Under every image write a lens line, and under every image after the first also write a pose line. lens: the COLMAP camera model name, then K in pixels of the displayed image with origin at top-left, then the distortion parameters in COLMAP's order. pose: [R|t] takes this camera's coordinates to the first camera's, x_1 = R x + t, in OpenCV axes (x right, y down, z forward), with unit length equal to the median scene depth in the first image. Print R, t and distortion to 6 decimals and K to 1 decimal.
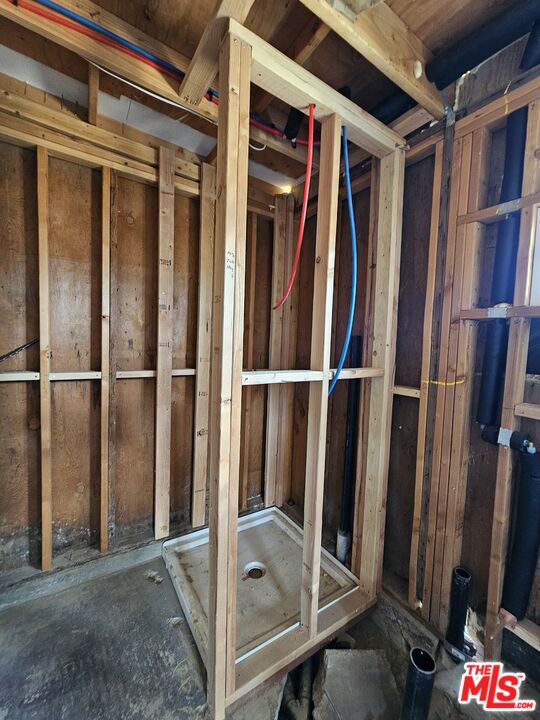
lens RADIAL K [[295.4, 0, 271.9], [0, 295.4, 361.8], [0, 0, 1]] dist [-0.005929, 0.001936]
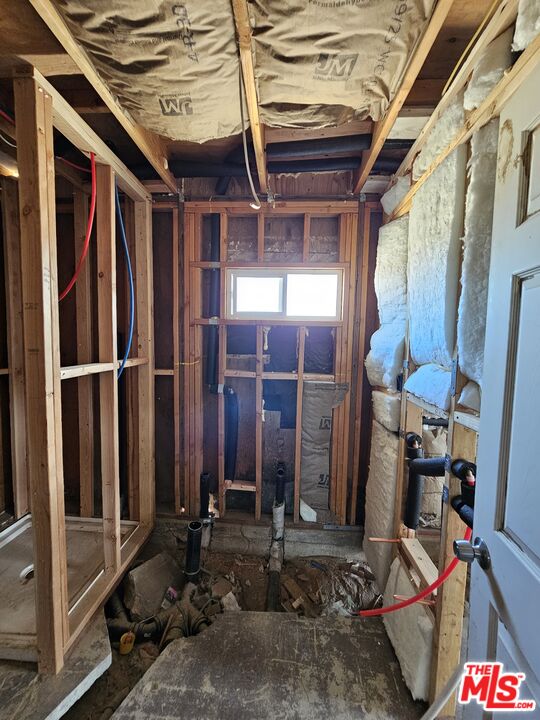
lens RADIAL K [[295.4, 0, 265.3], [0, 295.4, 362.8], [0, 0, 1]] dist [-0.005929, 0.001936]
pose [[0.602590, -0.089535, 0.793013, -0.456967], [0.056072, 0.995981, 0.069843, -0.020749], [-0.796079, 0.002379, 0.605188, -0.321062]]
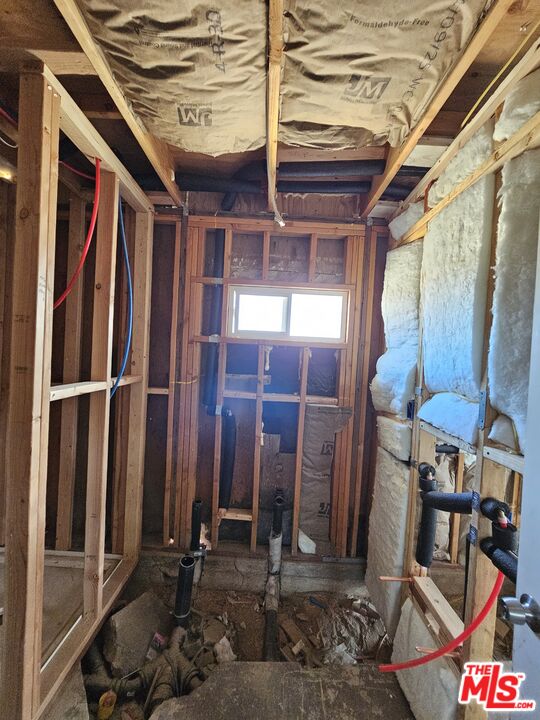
lens RADIAL K [[295.4, 0, 266.0], [0, 295.4, 363.6], [0, 0, 1]] dist [-0.005929, 0.001936]
pose [[0.557287, -0.033143, 0.829658, -0.457611], [0.026163, 0.999408, 0.022351, -0.049711], [-0.829907, 0.009250, 0.557825, -0.200454]]
